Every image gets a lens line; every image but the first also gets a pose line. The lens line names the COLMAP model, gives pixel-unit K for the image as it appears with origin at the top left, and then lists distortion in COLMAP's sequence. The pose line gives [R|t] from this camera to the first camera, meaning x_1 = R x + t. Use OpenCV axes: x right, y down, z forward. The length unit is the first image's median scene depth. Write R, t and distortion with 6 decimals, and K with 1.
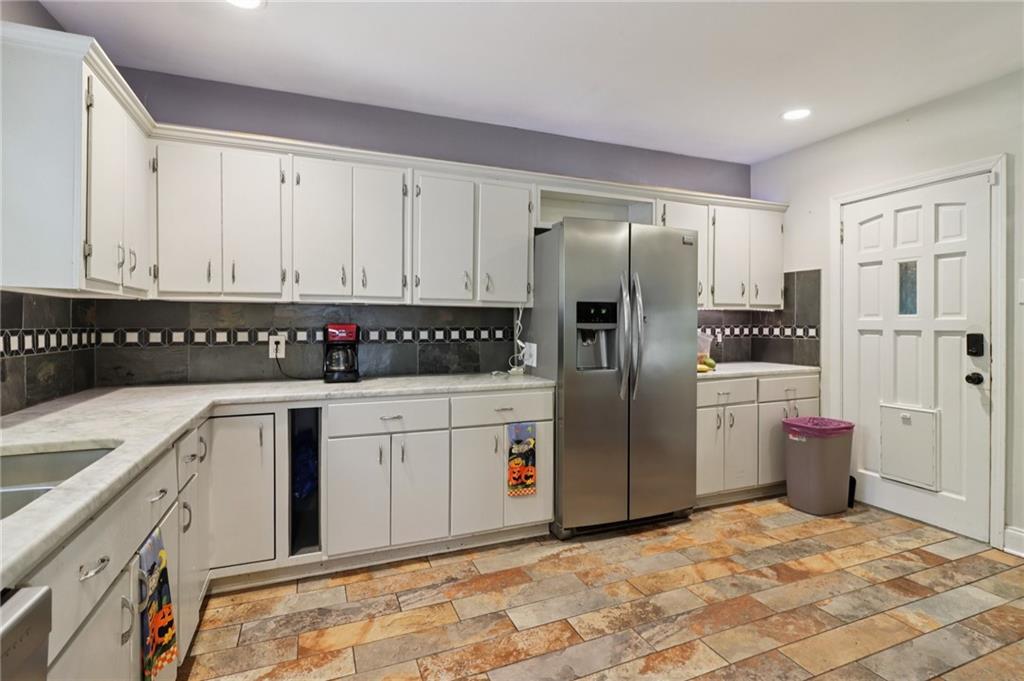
lens RADIAL K [[501.8, 0, 515.3], [0, 501.8, 327.3], [0, 0, 1]] dist [-0.001572, -0.000992]
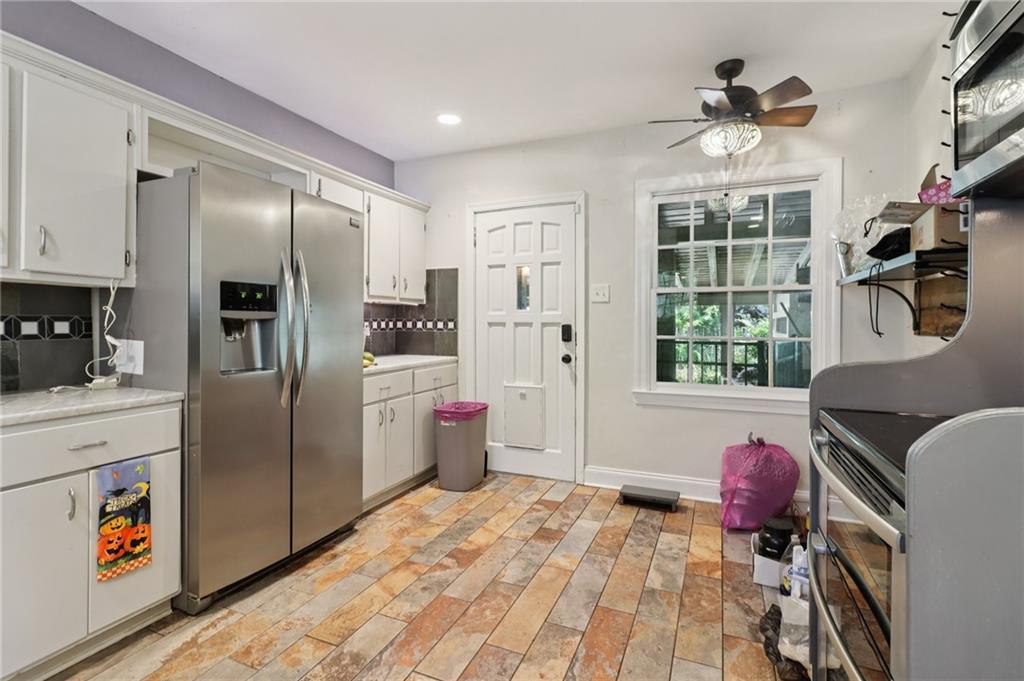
lens RADIAL K [[480.7, 0, 515.8], [0, 480.7, 327.1], [0, 0, 1]] dist [0.003056, 0.000527]
pose [[0.709978, -0.003573, 0.704215, -0.061616], [0.002755, 0.999994, 0.002296, 0.015045], [-0.704218, 0.000310, 0.709983, 0.185781]]
